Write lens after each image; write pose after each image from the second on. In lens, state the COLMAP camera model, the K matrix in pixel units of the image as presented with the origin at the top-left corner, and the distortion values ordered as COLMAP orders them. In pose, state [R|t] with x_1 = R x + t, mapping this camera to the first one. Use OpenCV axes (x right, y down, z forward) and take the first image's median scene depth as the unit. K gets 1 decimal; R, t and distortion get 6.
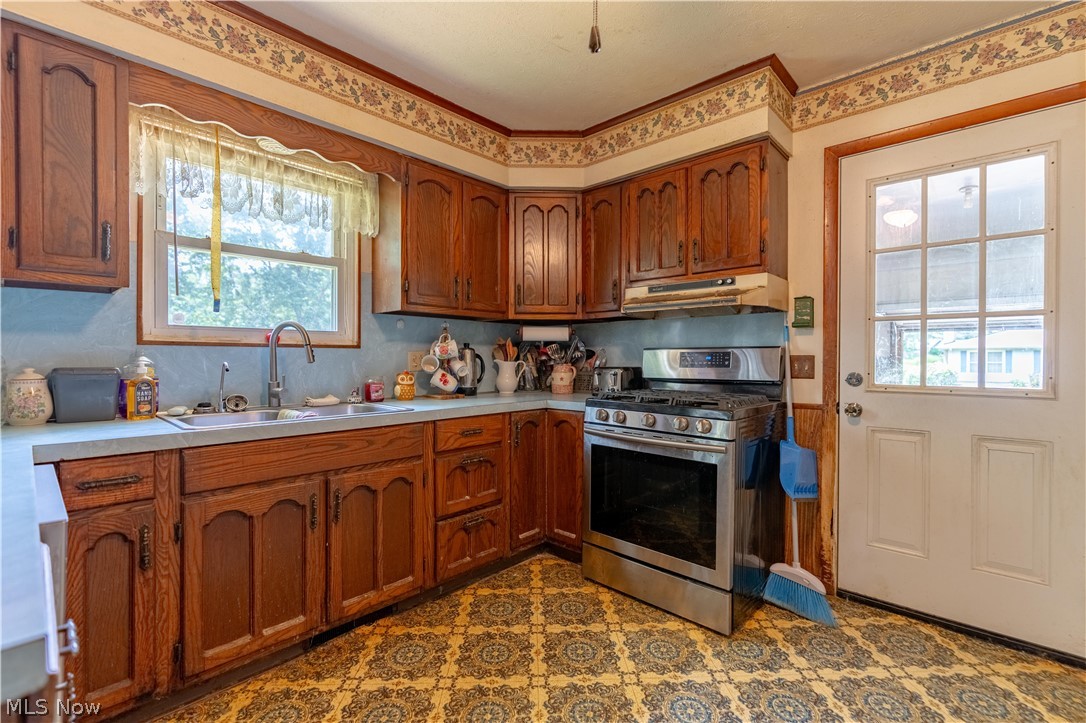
lens RADIAL K [[486.1, 0, 570.3], [0, 486.1, 357.8], [0, 0, 1]] dist [-0.002993, 0.001341]
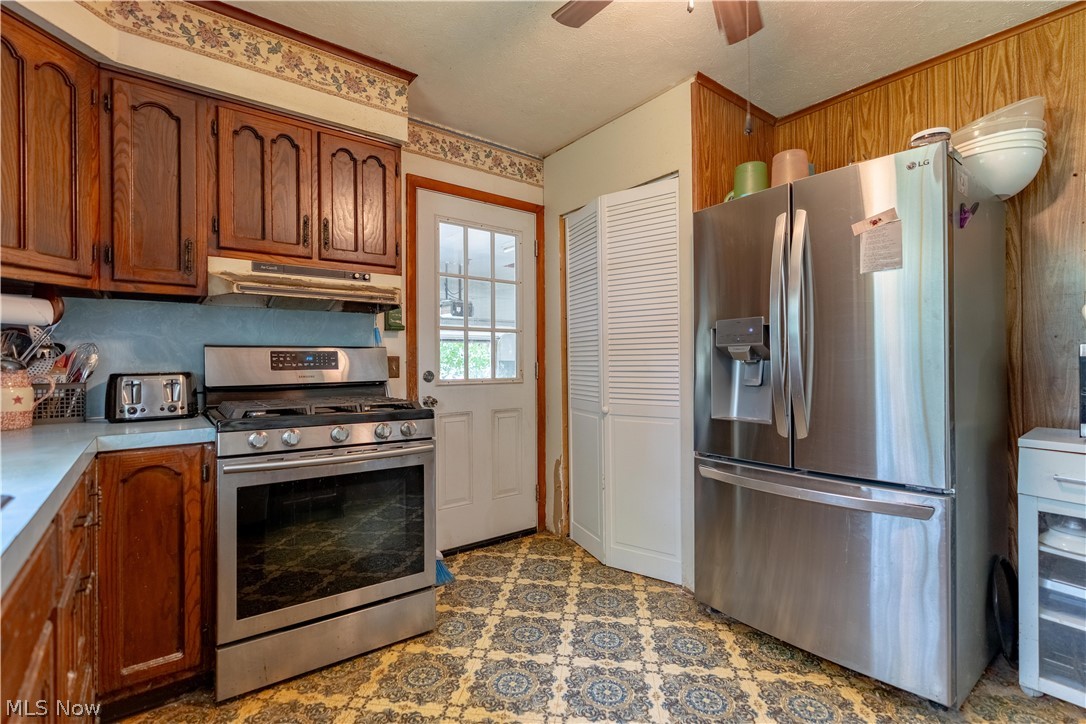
lens RADIAL K [[486.1, 0, 541.8], [0, 486.1, 359.9], [0, 0, 1]] dist [-0.002993, 0.001341]
pose [[0.198874, 0.001988, 0.980023, -0.580352], [0.006196, 0.999975, -0.003286, 0.009642], [-0.980006, 0.006725, 0.198856, 0.523133]]
